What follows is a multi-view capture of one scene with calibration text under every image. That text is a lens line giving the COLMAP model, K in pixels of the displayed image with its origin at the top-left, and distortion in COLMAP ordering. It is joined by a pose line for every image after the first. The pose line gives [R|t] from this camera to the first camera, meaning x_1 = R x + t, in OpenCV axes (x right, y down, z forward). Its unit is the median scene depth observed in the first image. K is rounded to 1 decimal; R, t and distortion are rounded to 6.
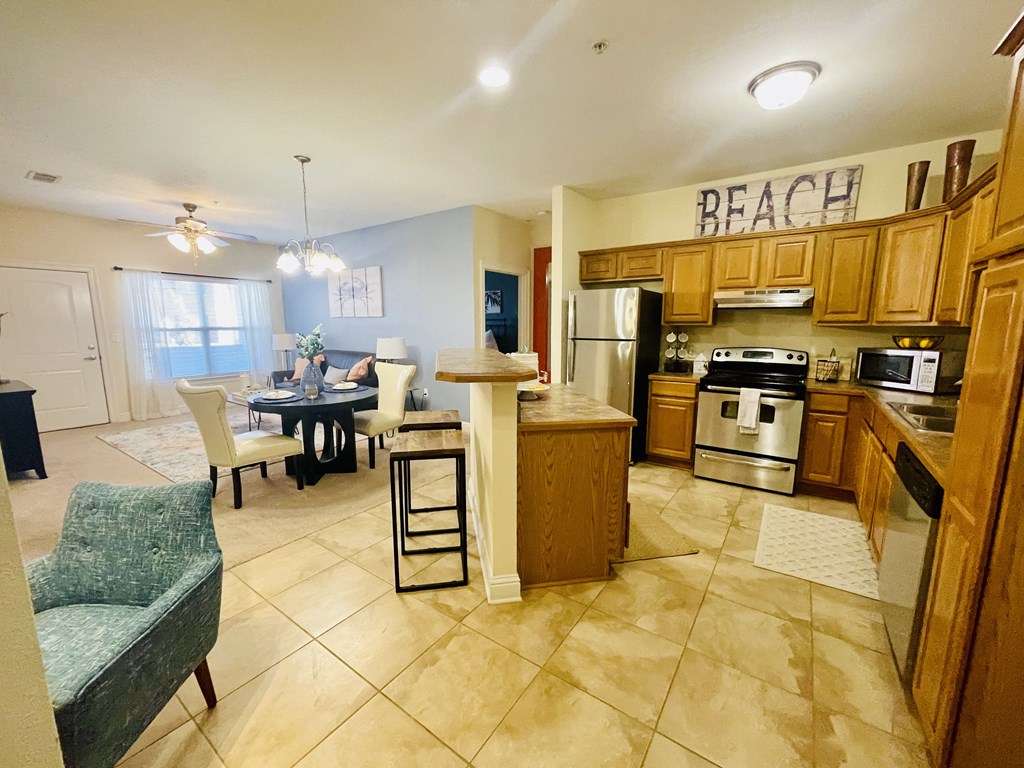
lens RADIAL K [[410.9, 0, 511.6], [0, 410.9, 387.7], [0, 0, 1]] dist [-0.001938, -0.001211]
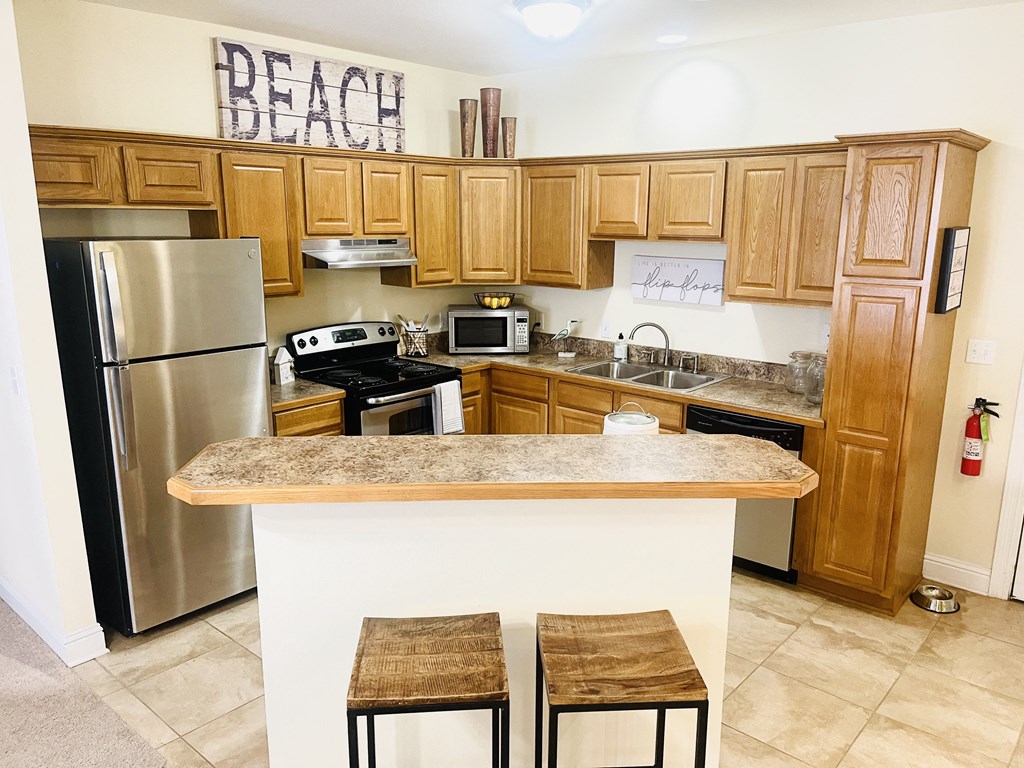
lens RADIAL K [[763.8, 0, 521.0], [0, 763.8, 397.0], [0, 0, 1]] dist [0.052095, -0.058313]
pose [[0.107168, -0.232235, 0.966738, -0.603779], [0.147145, 0.965335, 0.215587, -0.218452], [-0.983292, 0.119146, 0.137625, 0.599638]]
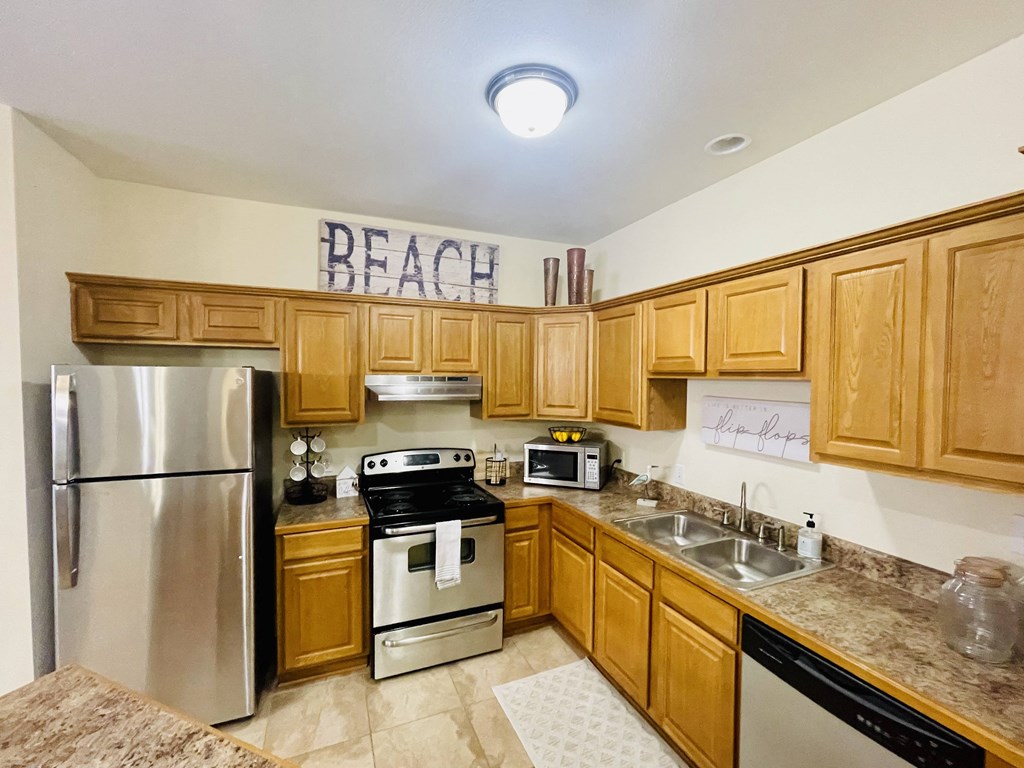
lens RADIAL K [[438.4, 0, 510.4], [0, 438.4, 387.9], [0, 0, 1]] dist [-0.003500, -0.001169]
pose [[0.528740, -0.019906, 0.848550, 0.017988], [0.122602, 0.991032, -0.053146, -0.154171], [-0.839883, 0.132135, 0.526439, 0.455658]]
